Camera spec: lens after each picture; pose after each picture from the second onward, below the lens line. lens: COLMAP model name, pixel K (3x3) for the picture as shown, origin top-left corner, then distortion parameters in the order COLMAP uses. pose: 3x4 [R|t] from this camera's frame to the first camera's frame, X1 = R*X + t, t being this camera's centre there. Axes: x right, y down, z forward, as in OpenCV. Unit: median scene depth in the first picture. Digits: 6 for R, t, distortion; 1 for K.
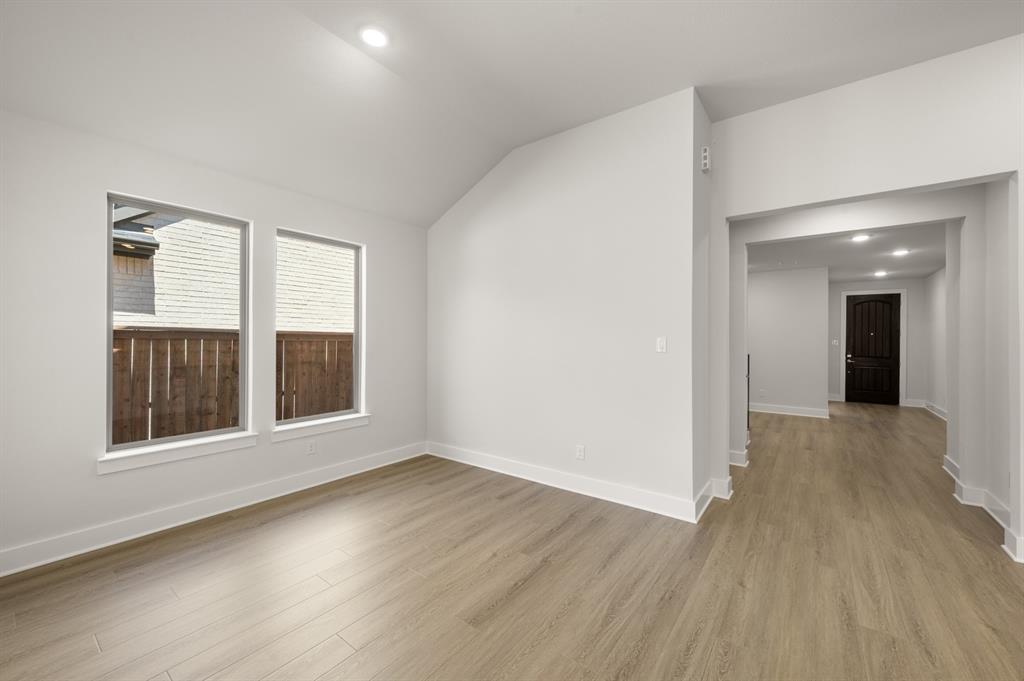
lens RADIAL K [[403.1, 0, 512.0], [0, 403.1, 340.5], [0, 0, 1]] dist [0.000549, 0.000183]
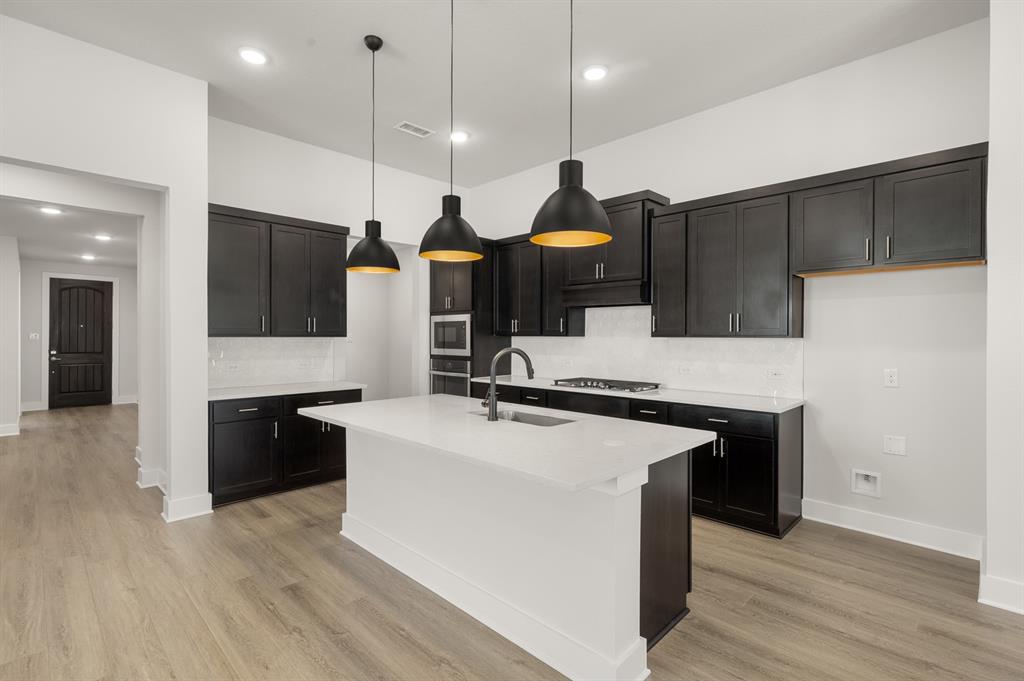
lens RADIAL K [[479.7, 0, 513.4], [0, 479.7, 336.0], [0, 0, 1]] dist [0.001393, 0.000326]
pose [[0.133072, -0.004832, 0.991095, 0.002241], [-0.000155, 0.999988, 0.004896, 0.000297], [-0.991106, -0.000805, 0.133069, -0.048842]]
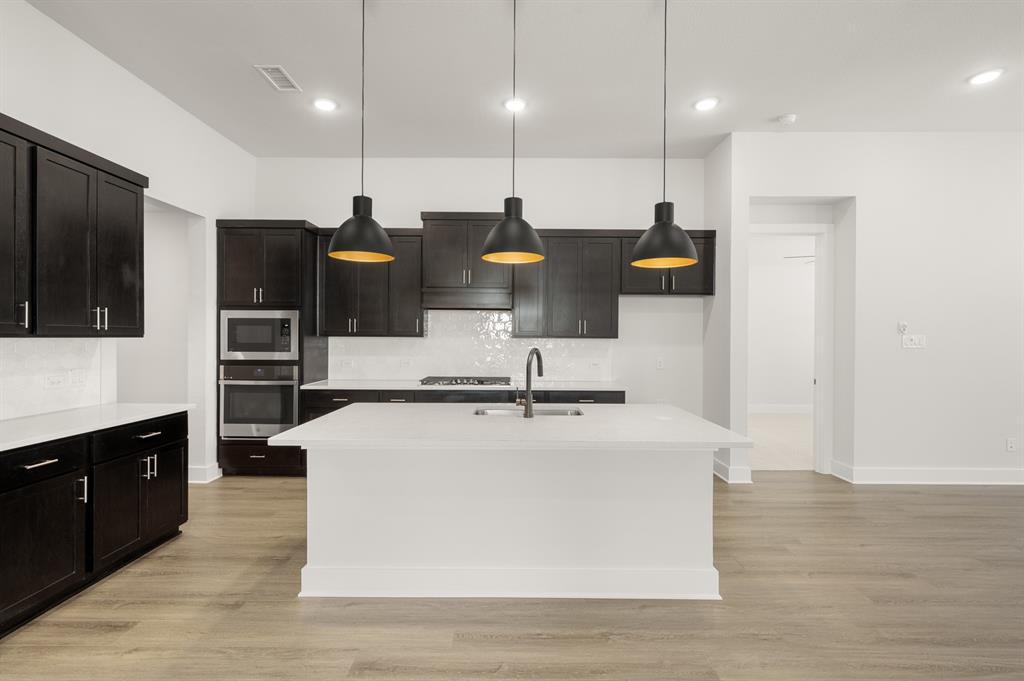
lens RADIAL K [[457.2, 0, 512.9], [0, 457.2, 339.0], [0, 0, 1]] dist [0.000680, 0.000443]
pose [[-0.598158, -0.011354, 0.801298, 0.065805], [-0.007244, 0.999935, 0.008761, 0.000261], [-0.801346, -0.000564, -0.598201, 0.206137]]
